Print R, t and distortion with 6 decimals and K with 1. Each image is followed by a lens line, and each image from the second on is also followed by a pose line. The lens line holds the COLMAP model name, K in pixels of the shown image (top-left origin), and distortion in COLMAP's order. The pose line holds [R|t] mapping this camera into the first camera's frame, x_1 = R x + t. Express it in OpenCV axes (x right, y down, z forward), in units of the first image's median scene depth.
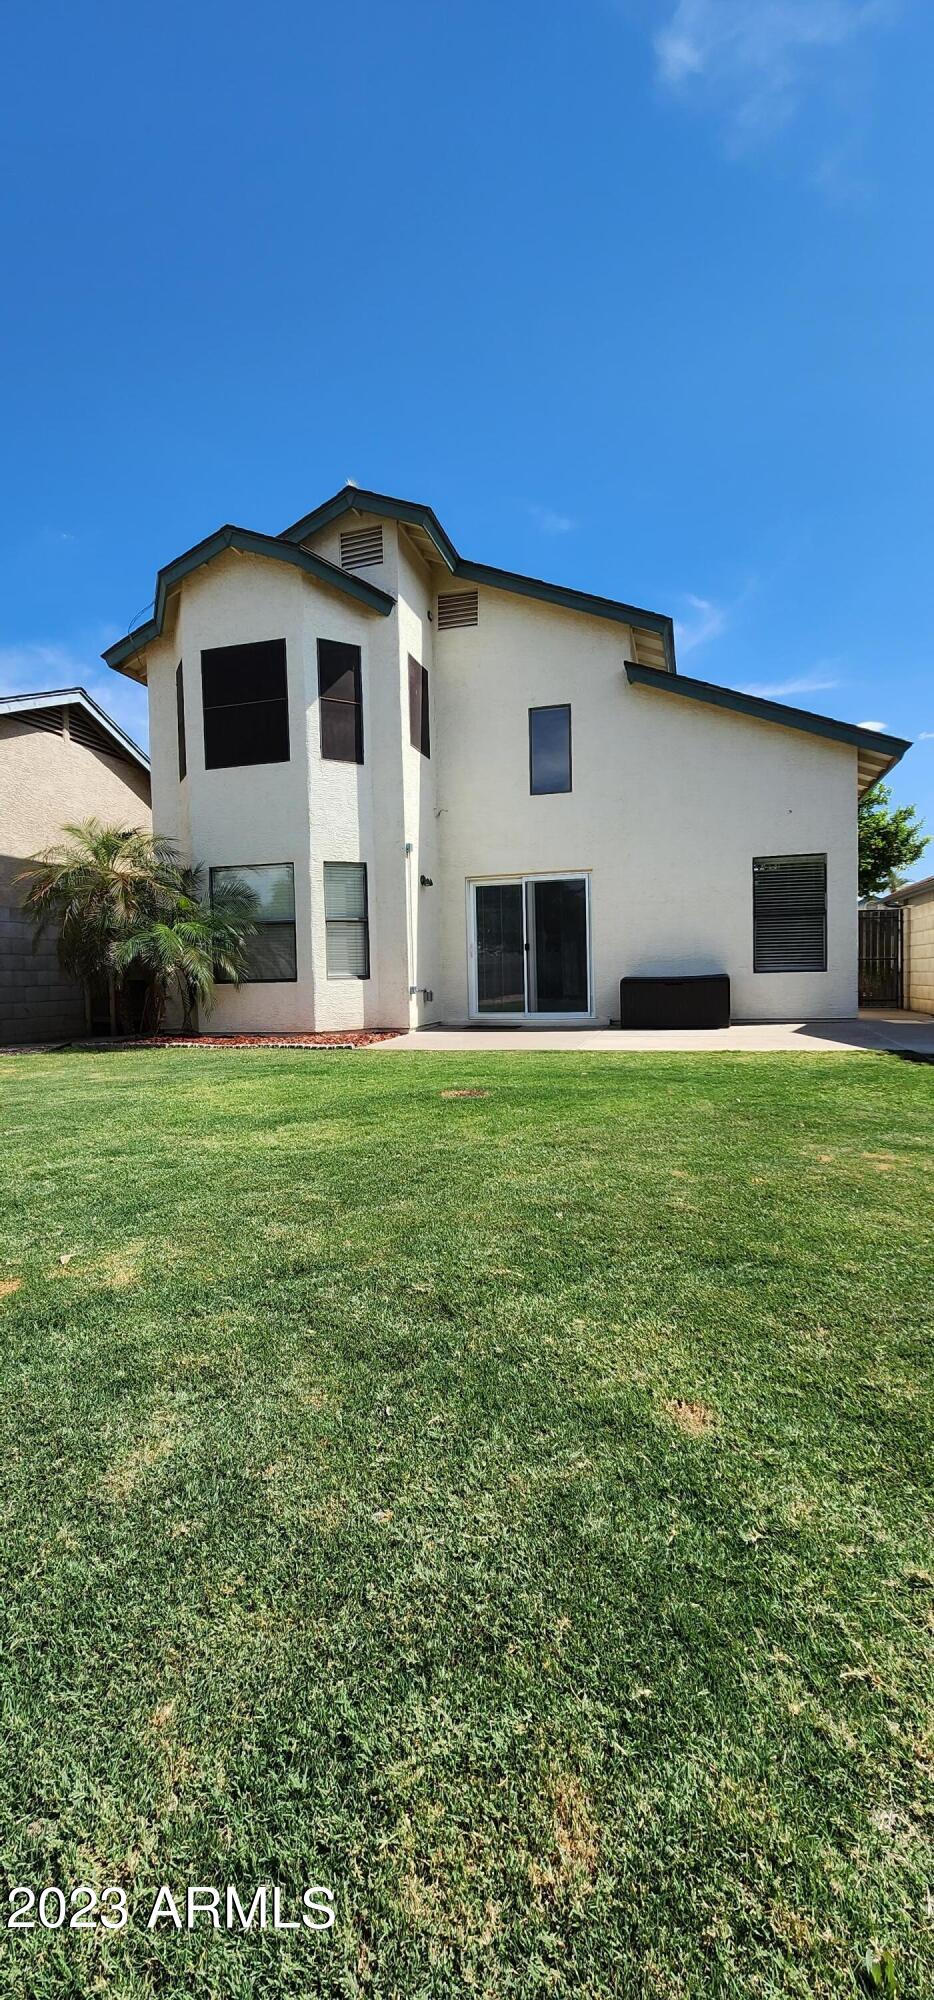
lens RADIAL K [[821.6, 0, 483.0], [0, 821.6, 1004.2], [0, 0, 1]] dist [-0.000539, -0.000697]
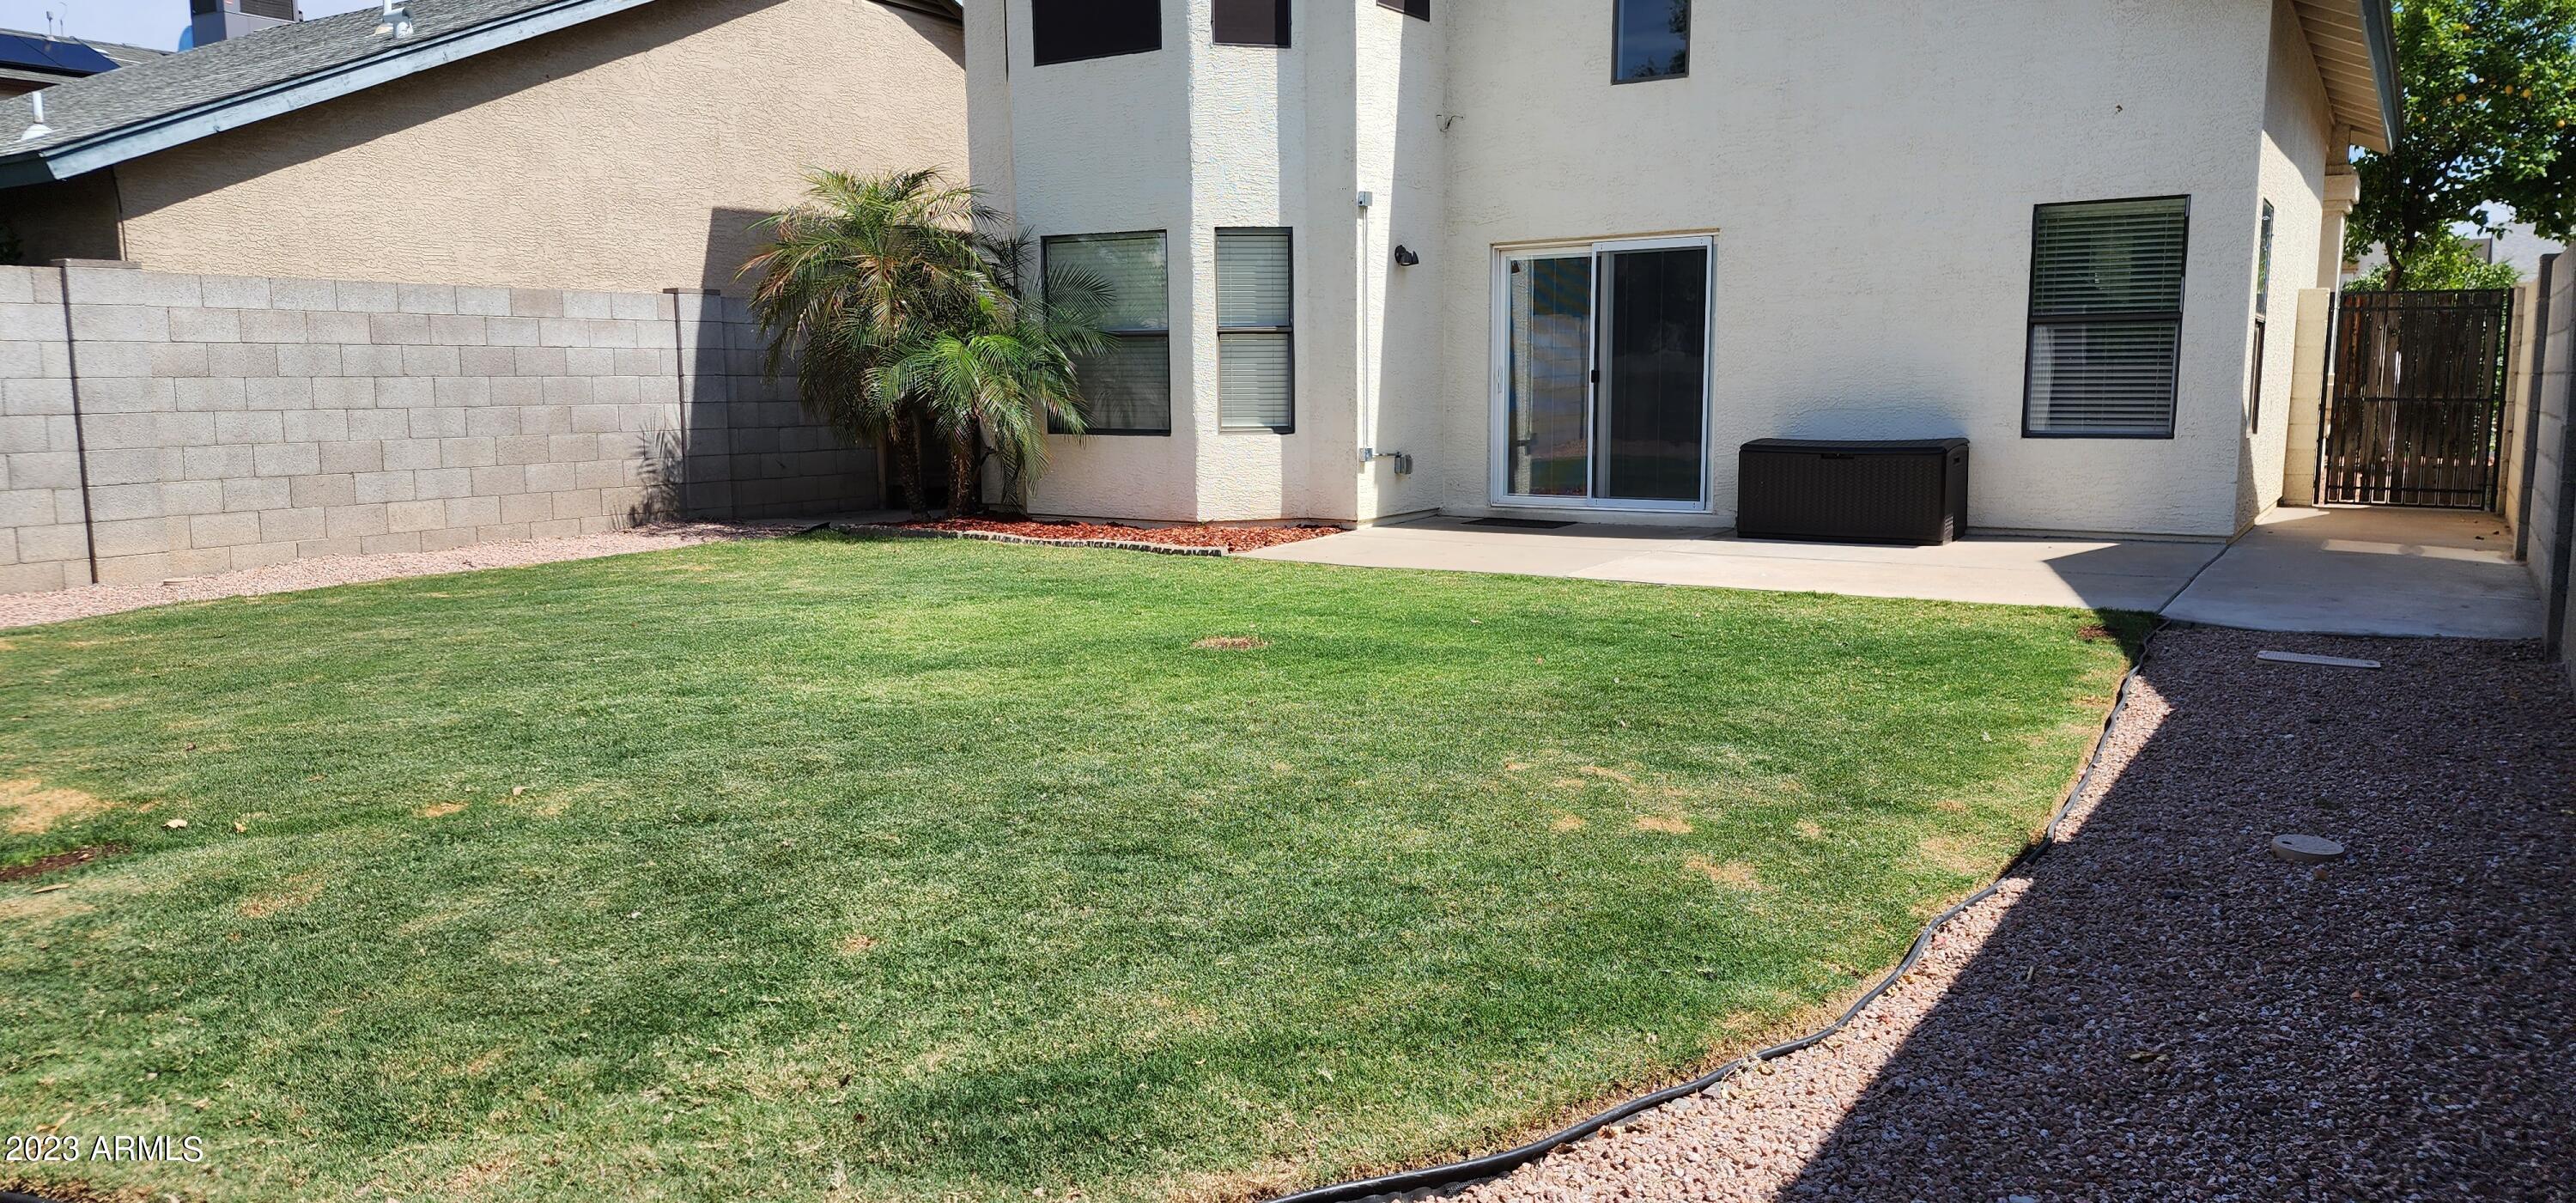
lens RADIAL K [[1725.1, 0, 1296.1], [0, 1725.1, 603.0], [0, 0, 1]] dist [0.074428, -0.070212]
pose [[0.953815, 0.054236, -0.295458, 0.232923], [-0.025191, 0.994543, 0.101239, -0.035051], [0.299337, -0.089121, 0.949976, -0.162905]]
